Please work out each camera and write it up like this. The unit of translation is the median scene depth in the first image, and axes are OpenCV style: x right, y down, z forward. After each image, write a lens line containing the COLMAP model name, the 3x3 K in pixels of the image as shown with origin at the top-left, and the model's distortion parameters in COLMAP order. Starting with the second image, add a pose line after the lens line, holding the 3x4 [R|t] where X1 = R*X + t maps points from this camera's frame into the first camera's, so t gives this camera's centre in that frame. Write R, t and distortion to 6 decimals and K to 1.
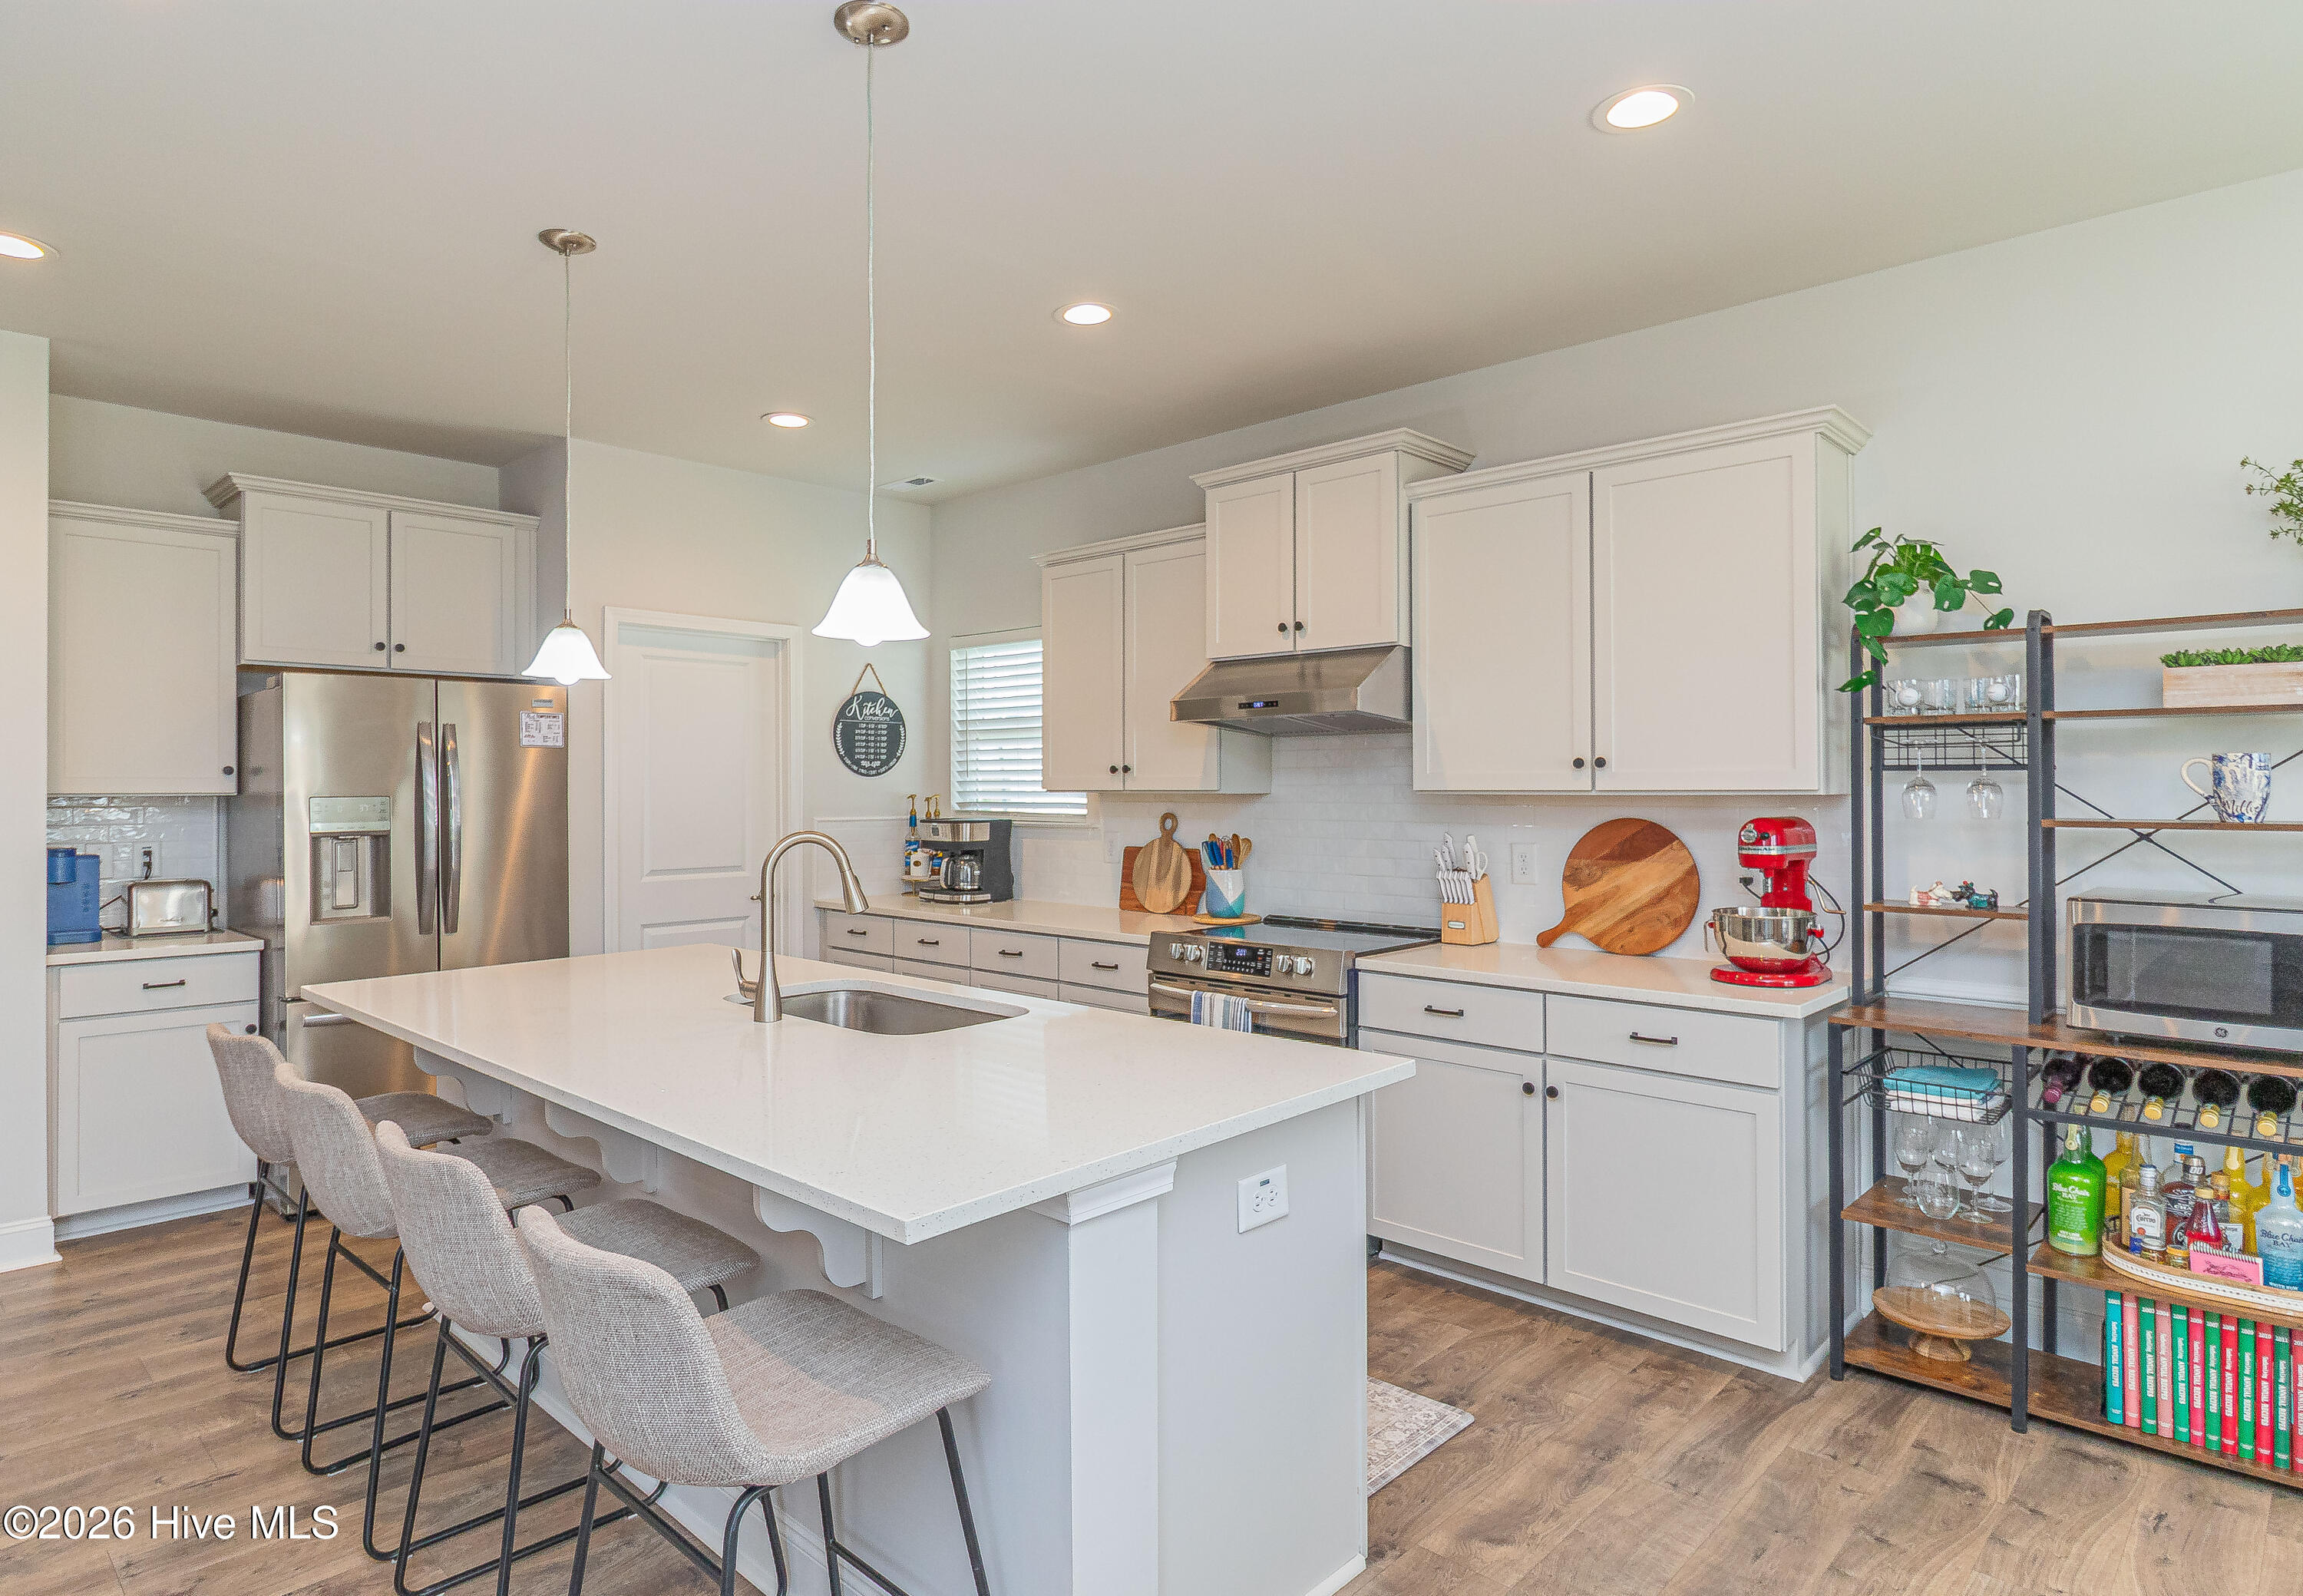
lens RADIAL K [[1283.6, 0, 1151.5], [0, 1283.6, 798.0], [0, 0, 1]] dist [0.001501, 0.000066]
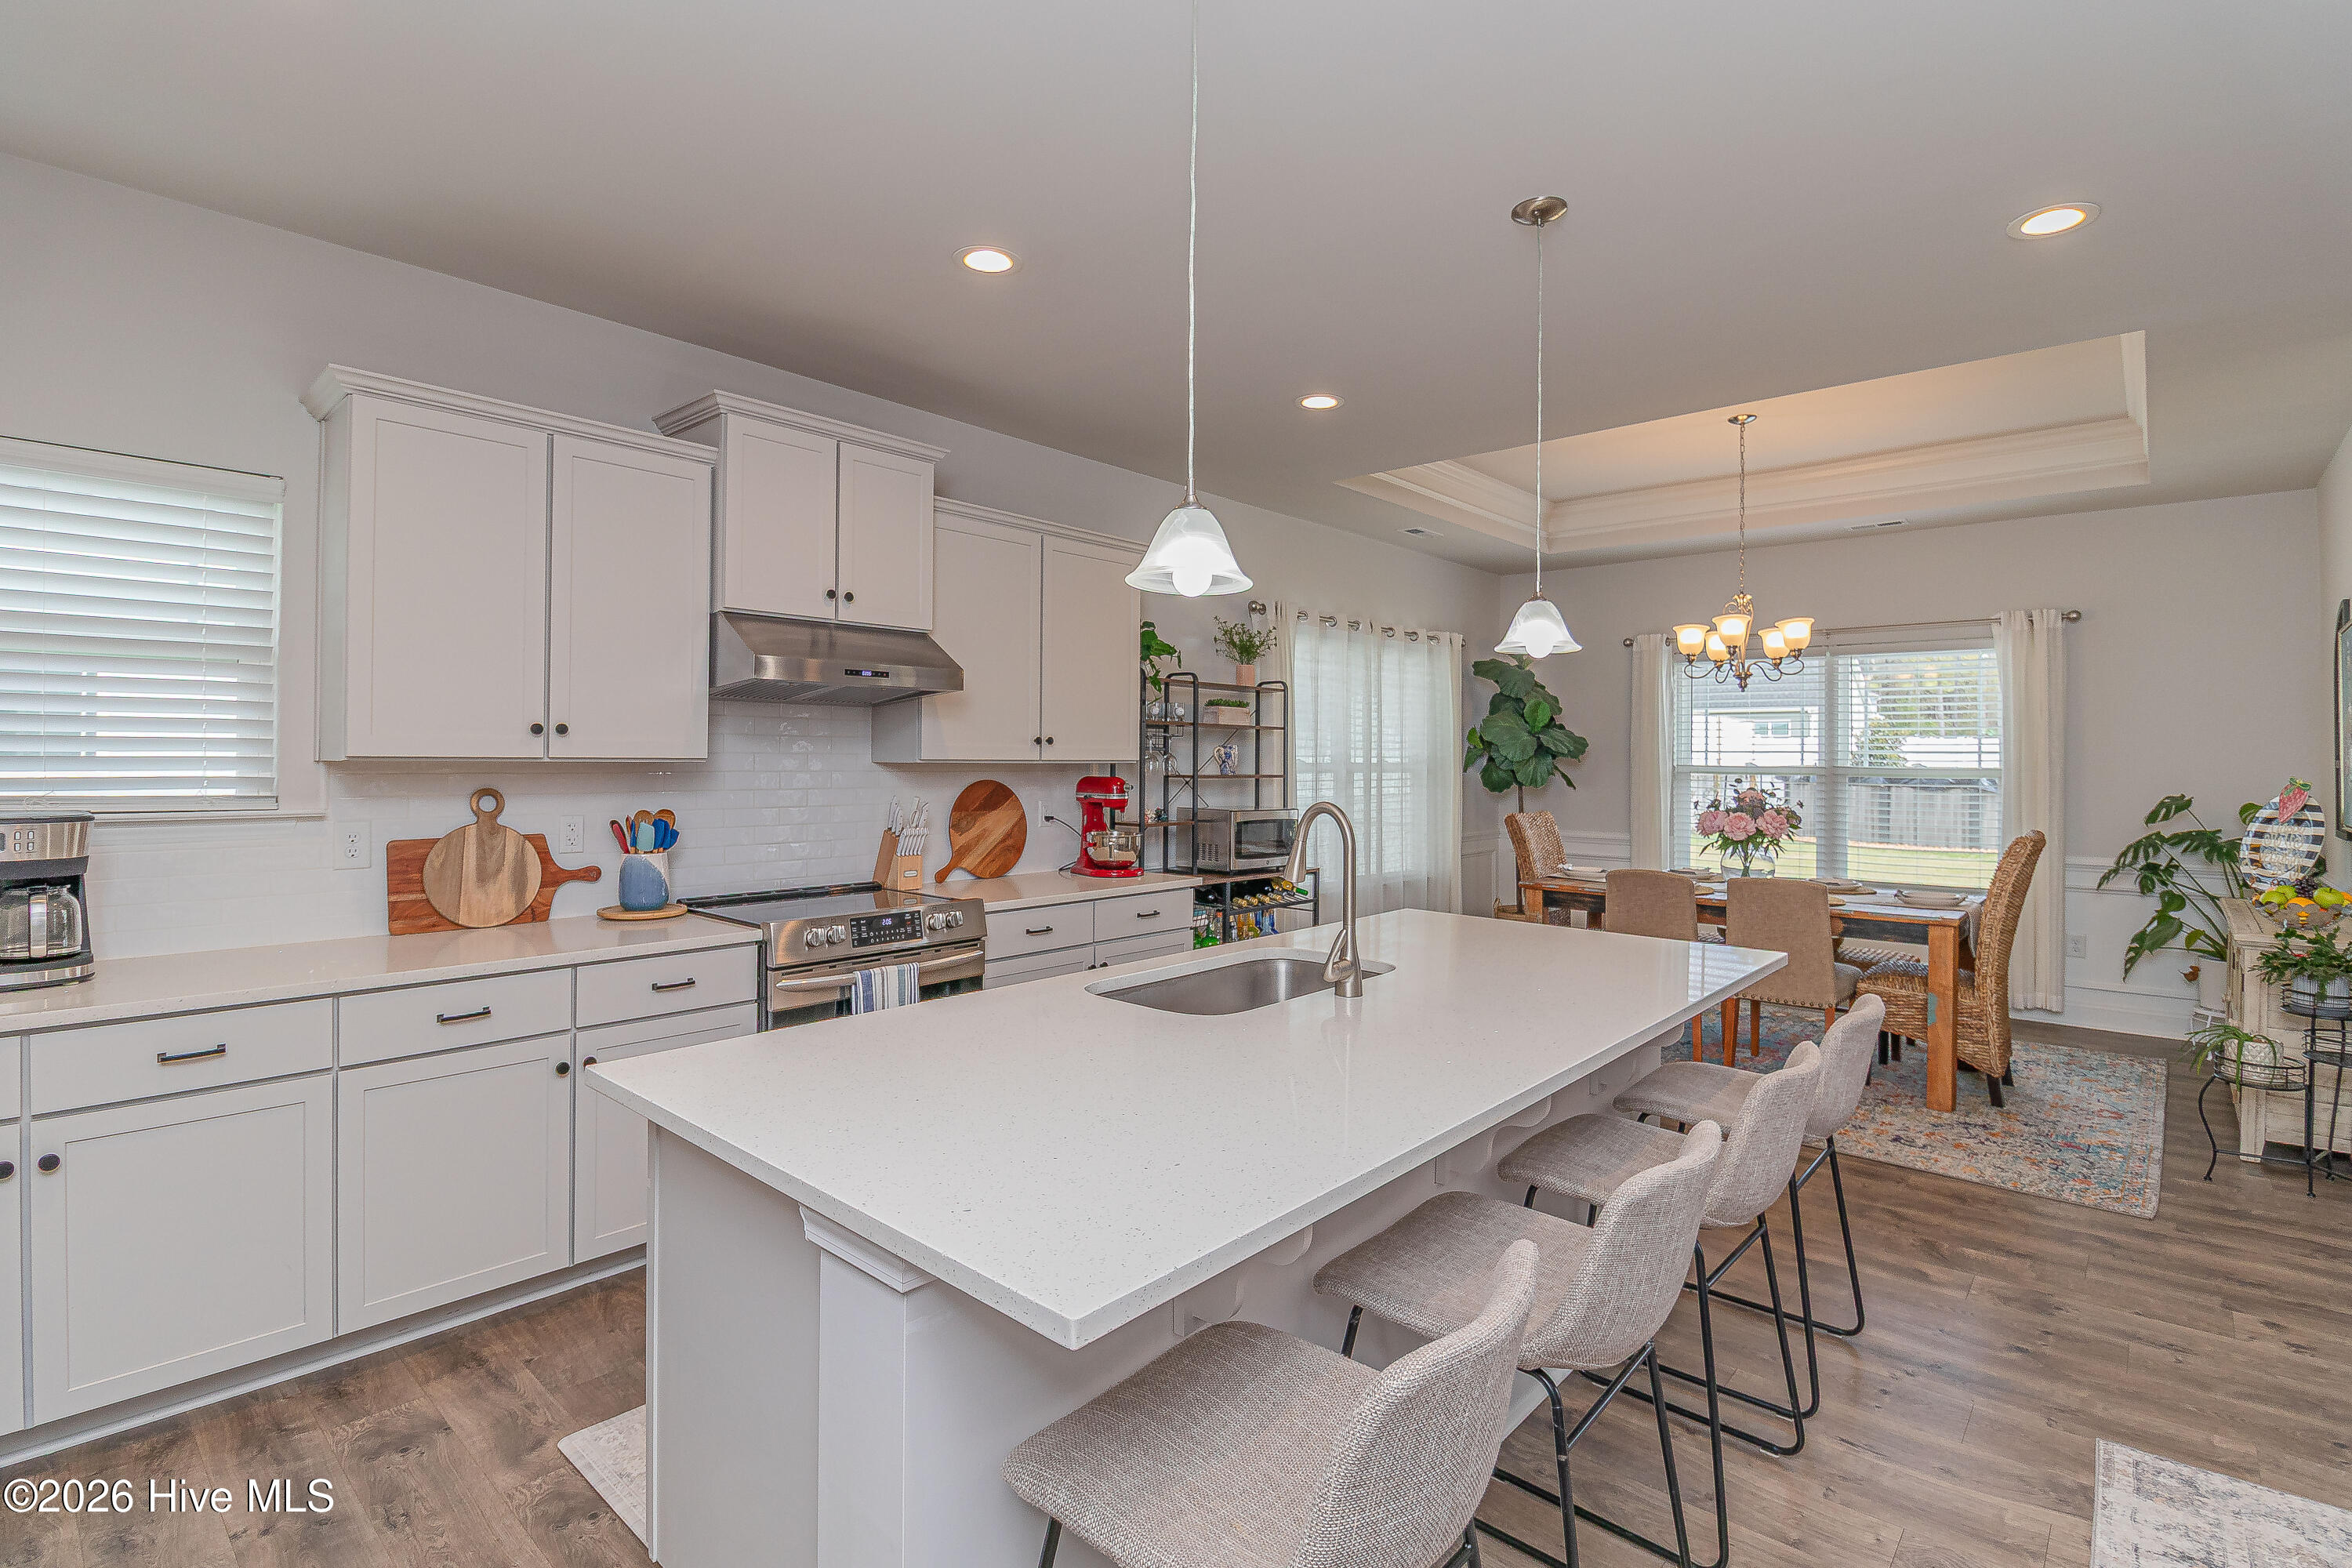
lens RADIAL K [[1111.1, 0, 1200.3], [0, 1111.1, 755.5], [0, 0, 1]] dist [0.001514, -0.010730]
pose [[-0.040533, 0.006663, 0.999156, -0.807047], [0.006407, 0.999959, -0.006409, -0.001187], [-0.999158, 0.006142, -0.040574, 0.797633]]
